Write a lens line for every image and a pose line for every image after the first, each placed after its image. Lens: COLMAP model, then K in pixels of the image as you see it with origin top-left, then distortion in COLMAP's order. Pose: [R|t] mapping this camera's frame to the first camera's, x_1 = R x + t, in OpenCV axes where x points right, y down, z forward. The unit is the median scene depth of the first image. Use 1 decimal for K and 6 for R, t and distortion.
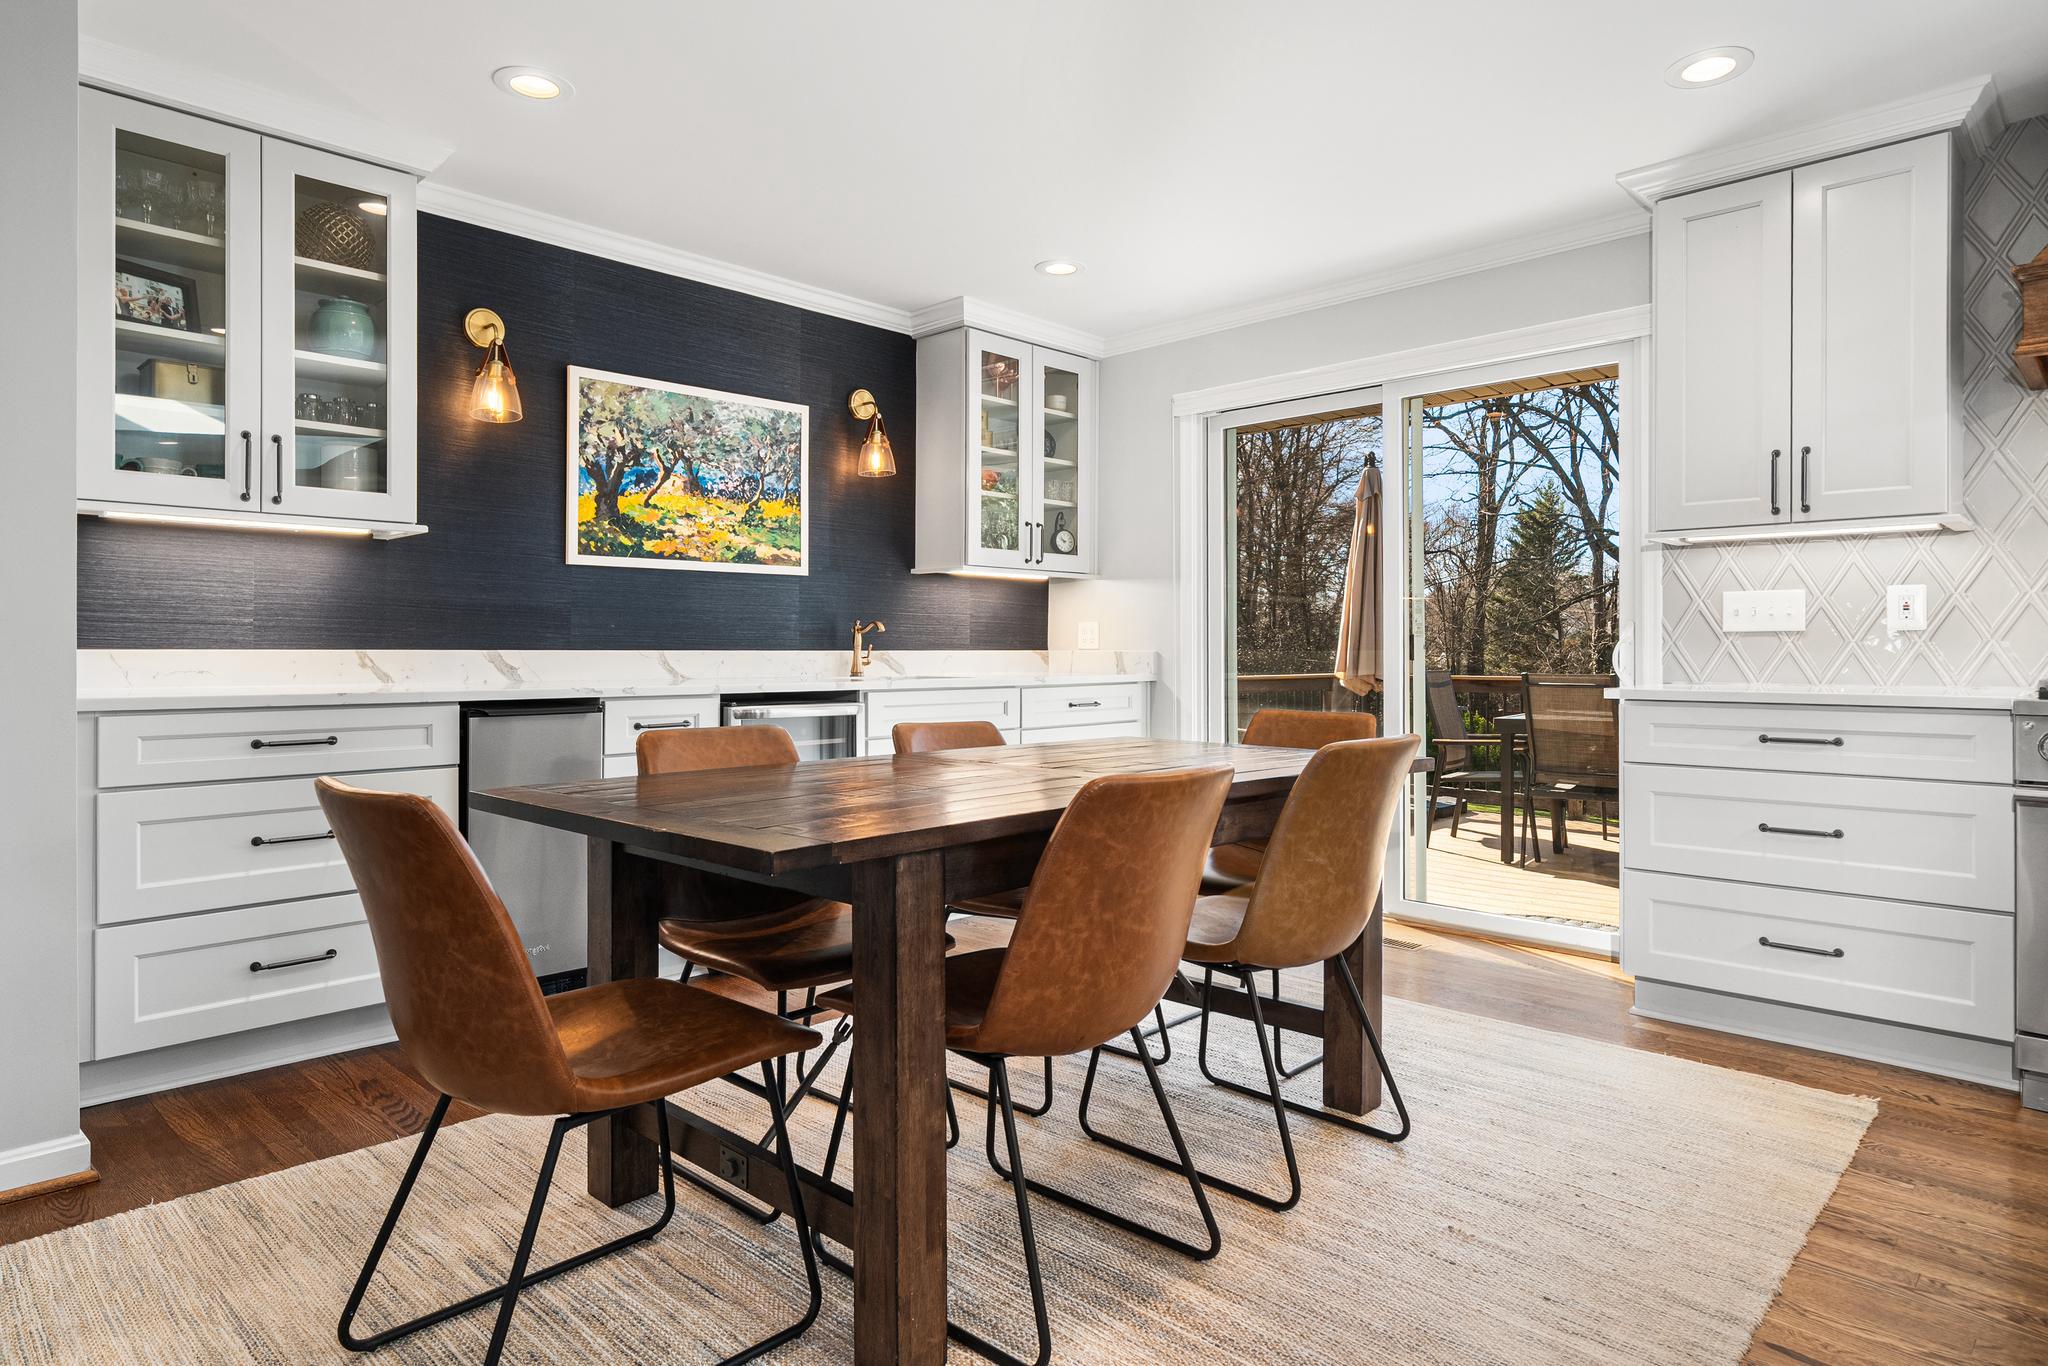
lens RADIAL K [[1178.2, 0, 1019.8], [0, 1178.2, 647.8], [0, 0, 1]] dist [0.002500, 0.001345]
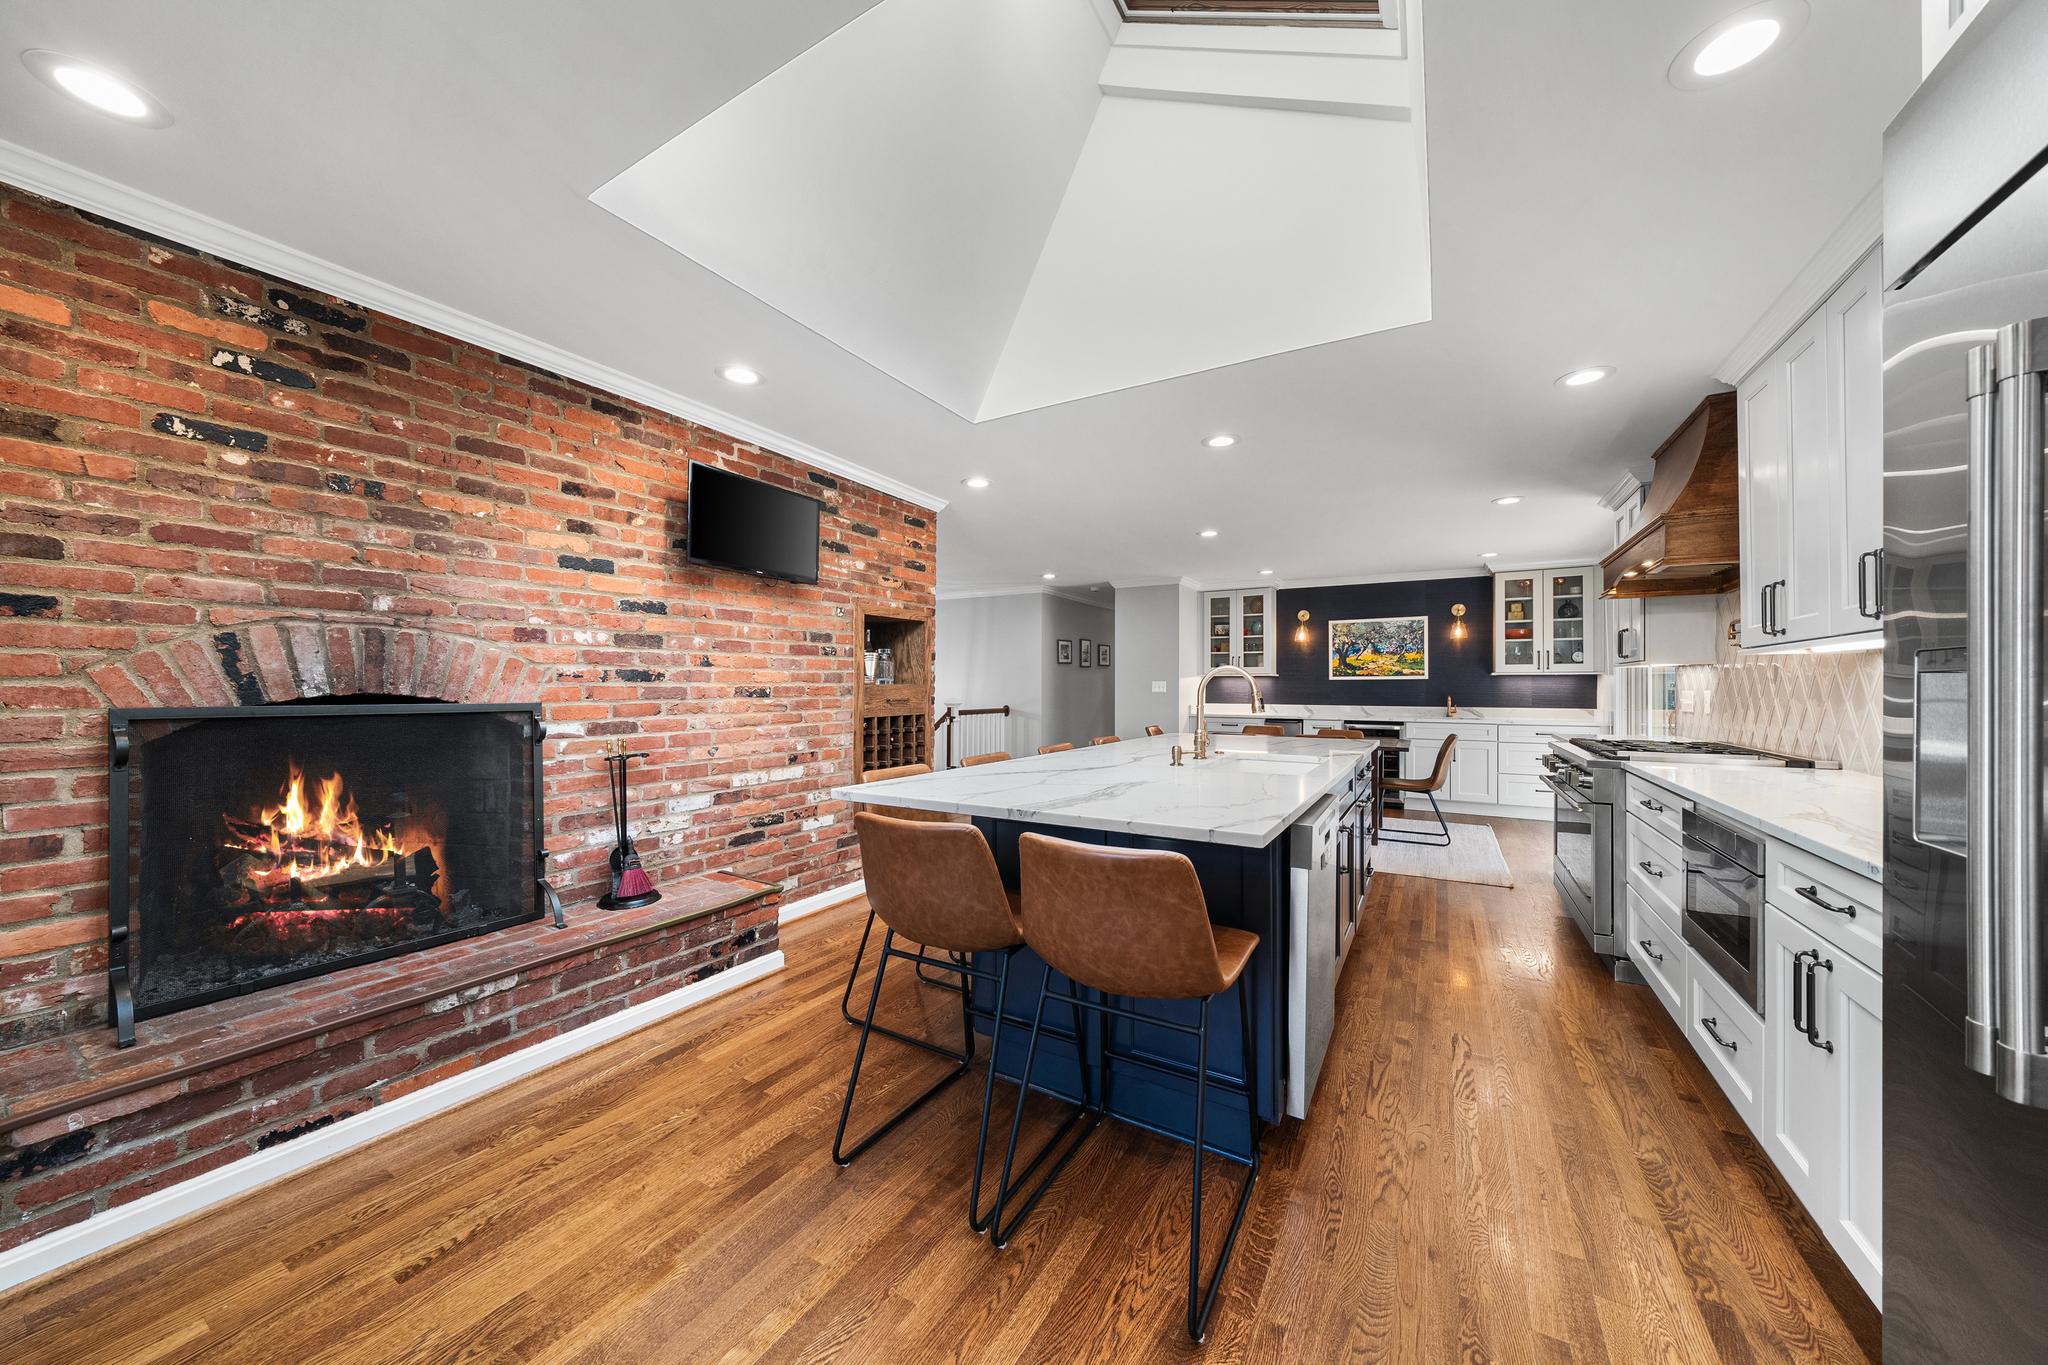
lens RADIAL K [[705.3, 0, 1020.7], [0, 705.3, 683.0], [0, 0, 1]] dist [-0.004298, -0.000009]
pose [[0.235056, -0.006247, -0.971962, 1.283600], [0.000132, 0.999980, -0.006395, -0.046401], [0.971982, 0.001375, 0.235052, -0.307400]]
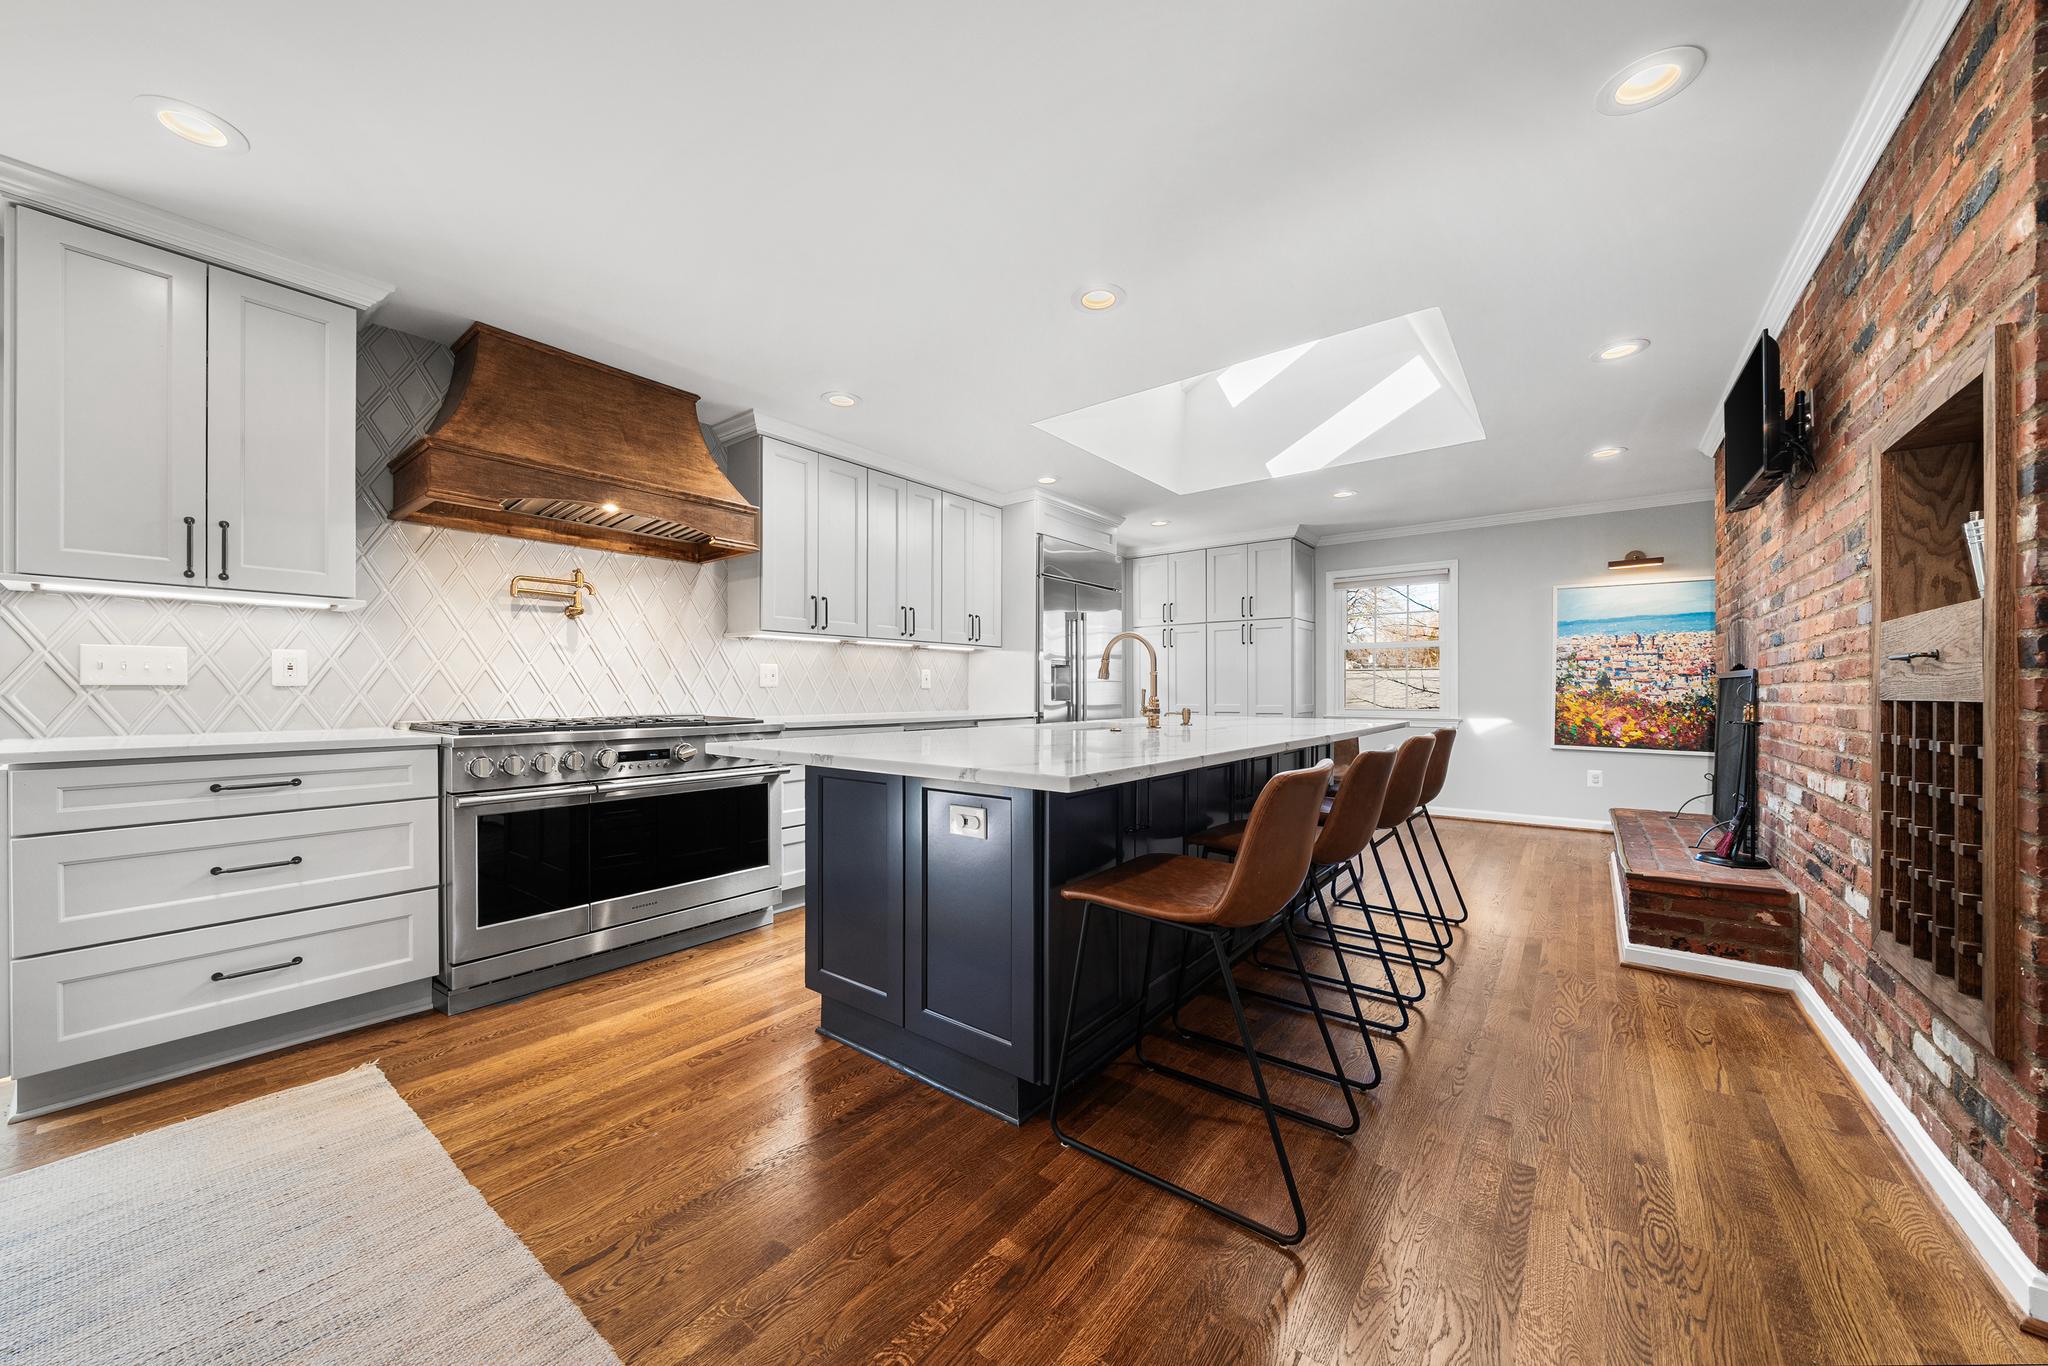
lens RADIAL K [[727.0, 0, 1013.3], [0, 727.0, 691.3], [0, 0, 1]] dist [-0.004656, -0.000039]
pose [[-0.104694, -0.001981, 0.994503, -0.069984], [-0.002562, 0.999995, 0.001722, -0.009820], [-0.994501, -0.002368, -0.104698, 0.253036]]
